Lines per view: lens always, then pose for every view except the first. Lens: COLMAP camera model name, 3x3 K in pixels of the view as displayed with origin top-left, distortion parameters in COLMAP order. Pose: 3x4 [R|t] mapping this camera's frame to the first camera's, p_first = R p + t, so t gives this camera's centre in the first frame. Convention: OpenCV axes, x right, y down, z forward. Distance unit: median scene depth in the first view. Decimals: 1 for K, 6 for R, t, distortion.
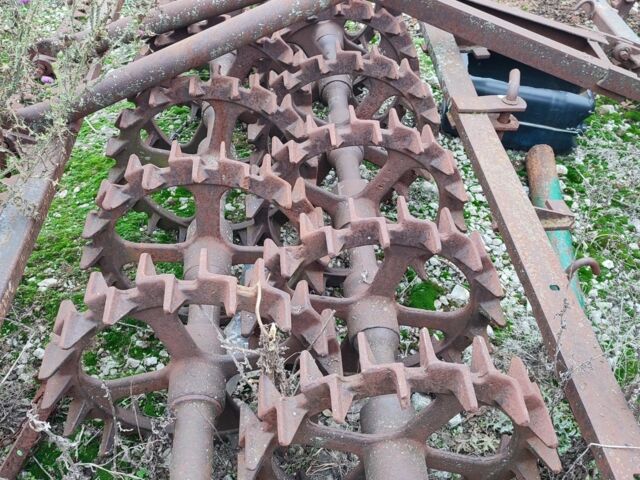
lens RADIAL K [[607.2, 0, 320.0], [0, 607.2, 240.0], [0, 0, 1]] dist [0.006082, 0.009111]
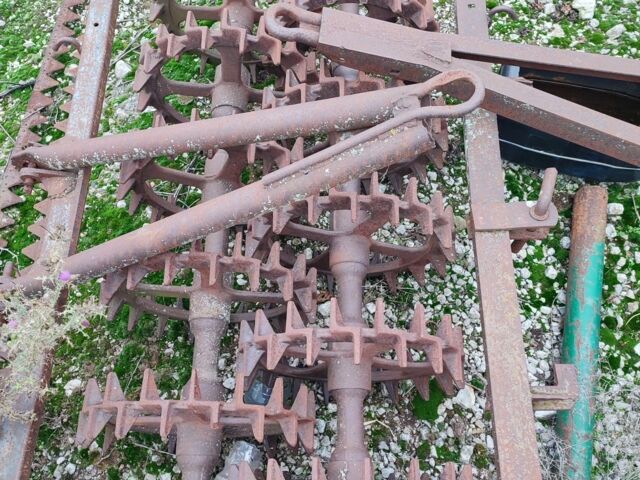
lens RADIAL K [[607.2, 0, 320.0], [0, 607.2, 240.0], [0, 0, 1]] dist [0.006082, 0.009111]
pose [[0.989183, 0.025453, -0.144459, 0.152124], [0.029335, 0.930607, 0.364842, -0.602895], [0.143721, -0.365133, 0.919794, 0.171511]]
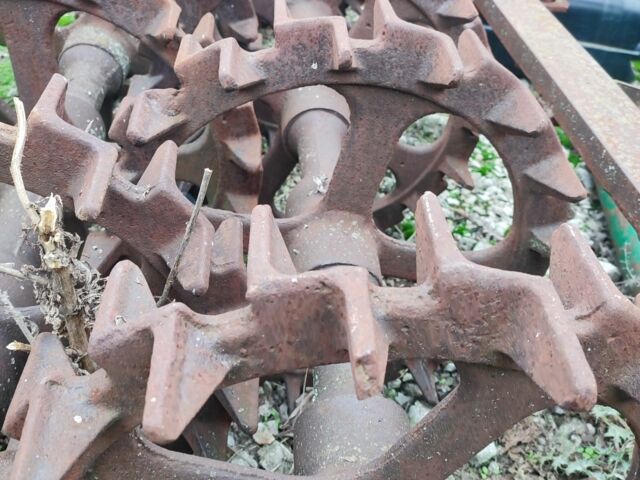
lens RADIAL K [[620.5, 0, 320.0], [0, 620.5, 240.0], [0, 0, 1]] dist [-0.002246, 0.007223]
pose [[0.999985, 0.000761, -0.005488, 0.068196], [-0.001051, 0.998593, -0.053022, 0.125060], [0.005440, 0.053027, 0.998578, 0.392976]]
